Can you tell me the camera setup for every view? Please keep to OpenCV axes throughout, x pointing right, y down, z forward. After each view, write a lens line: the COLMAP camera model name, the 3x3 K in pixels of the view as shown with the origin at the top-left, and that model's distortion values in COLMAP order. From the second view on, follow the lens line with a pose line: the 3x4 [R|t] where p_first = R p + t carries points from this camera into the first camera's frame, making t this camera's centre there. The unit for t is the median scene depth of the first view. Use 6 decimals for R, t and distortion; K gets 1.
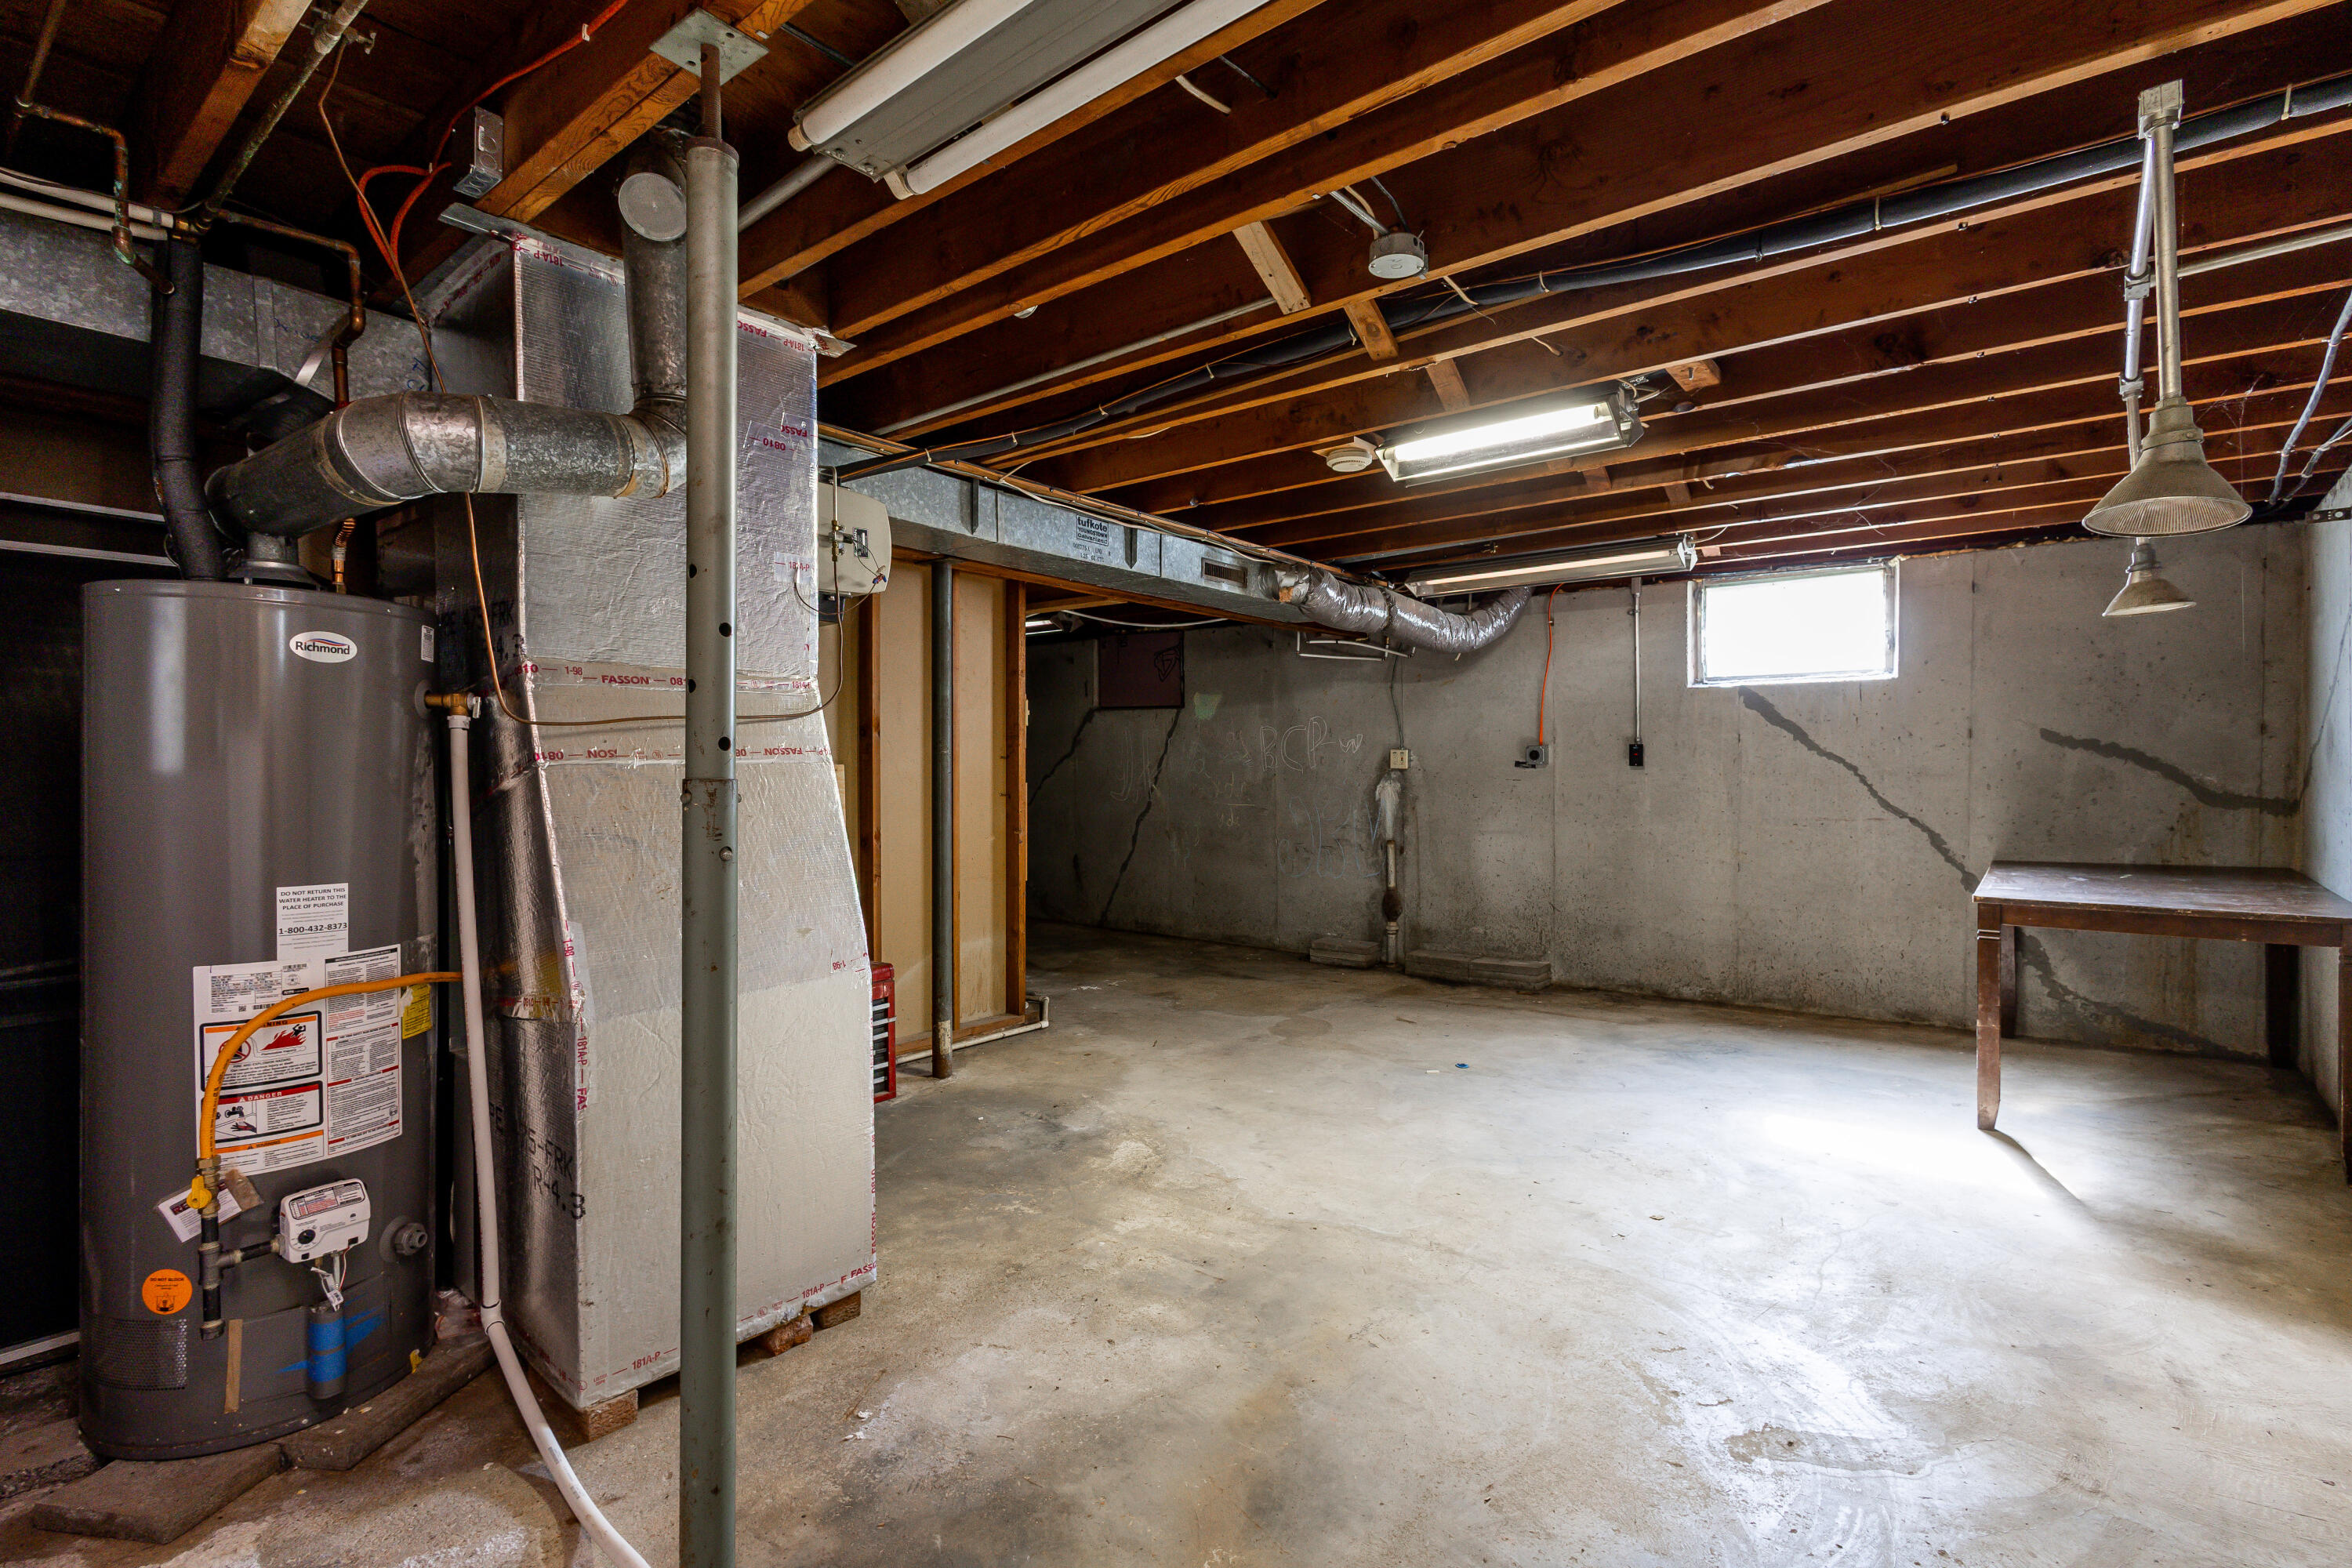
lens RADIAL K [[1096.7, 0, 1162.8], [0, 1096.7, 780.9], [0, 0, 1]] dist [0.005681, -0.000243]
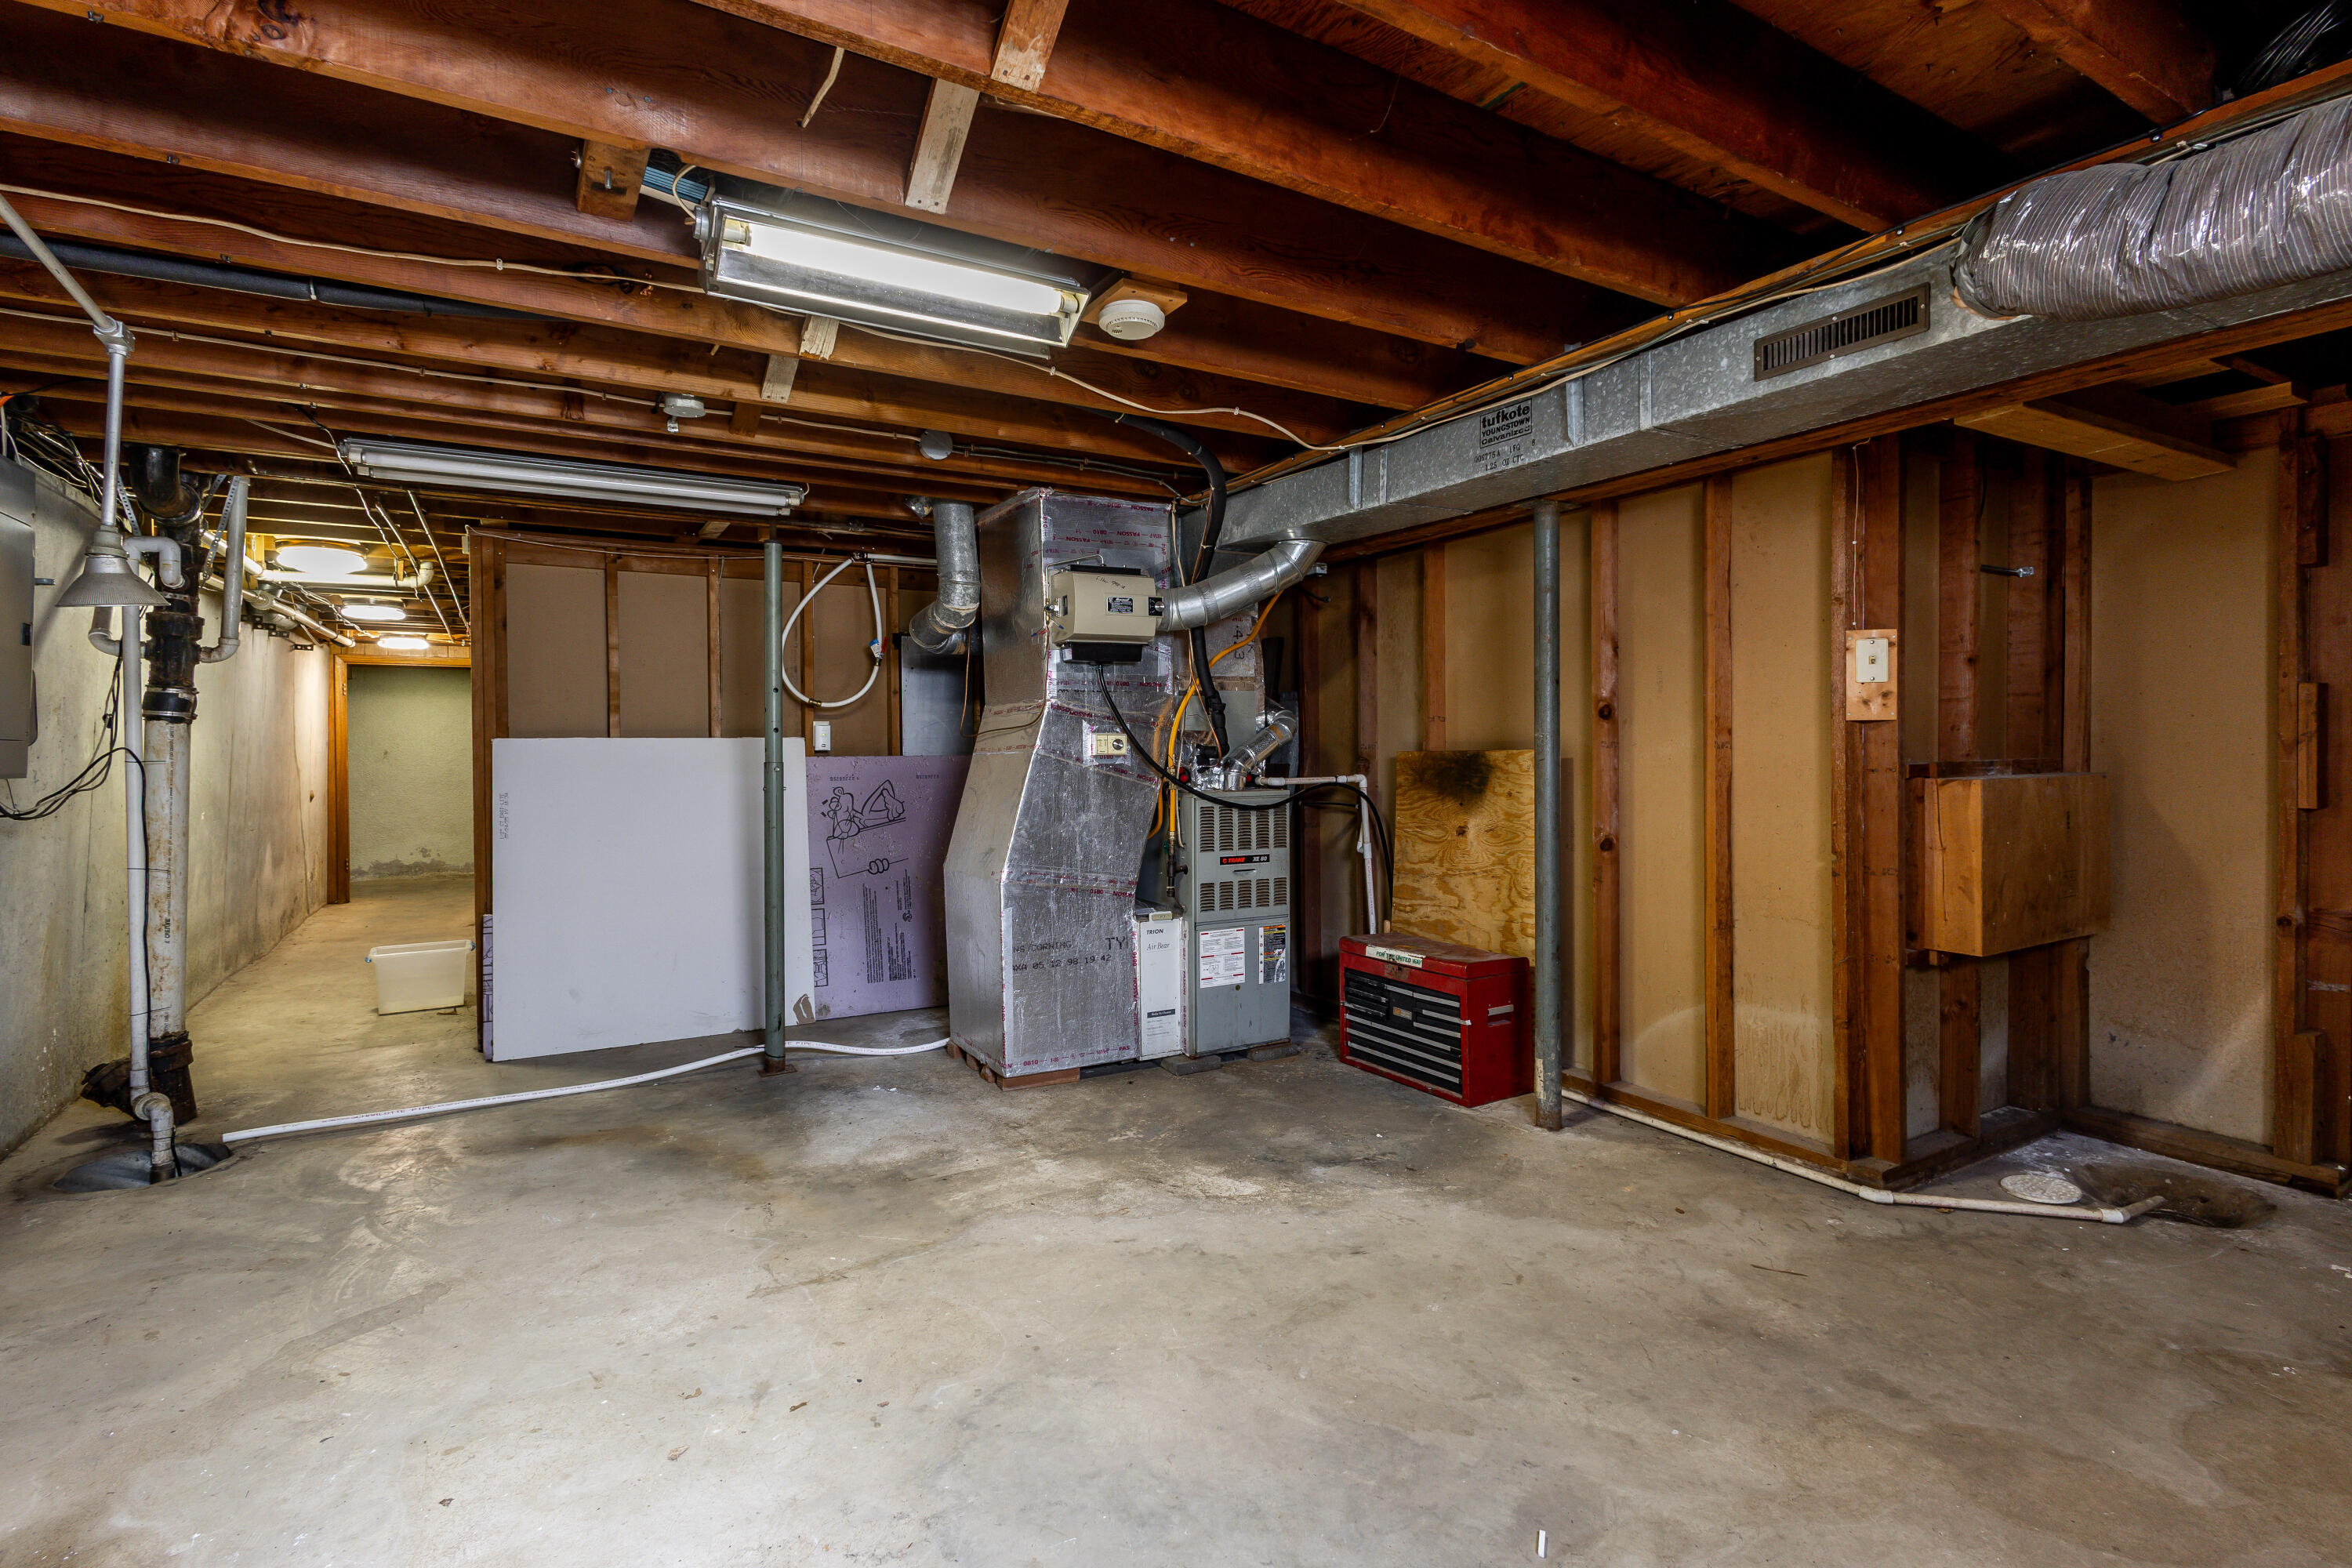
lens RADIAL K [[1035.9, 0, 1179.3], [0, 1035.9, 746.6], [0, 0, 1]] dist [0.001673, -0.000104]
pose [[-0.308619, 0.004099, -0.951177, 0.900314], [-0.003905, 0.999977, 0.005577, -0.027988], [0.951178, 0.005436, -0.308596, 1.403388]]
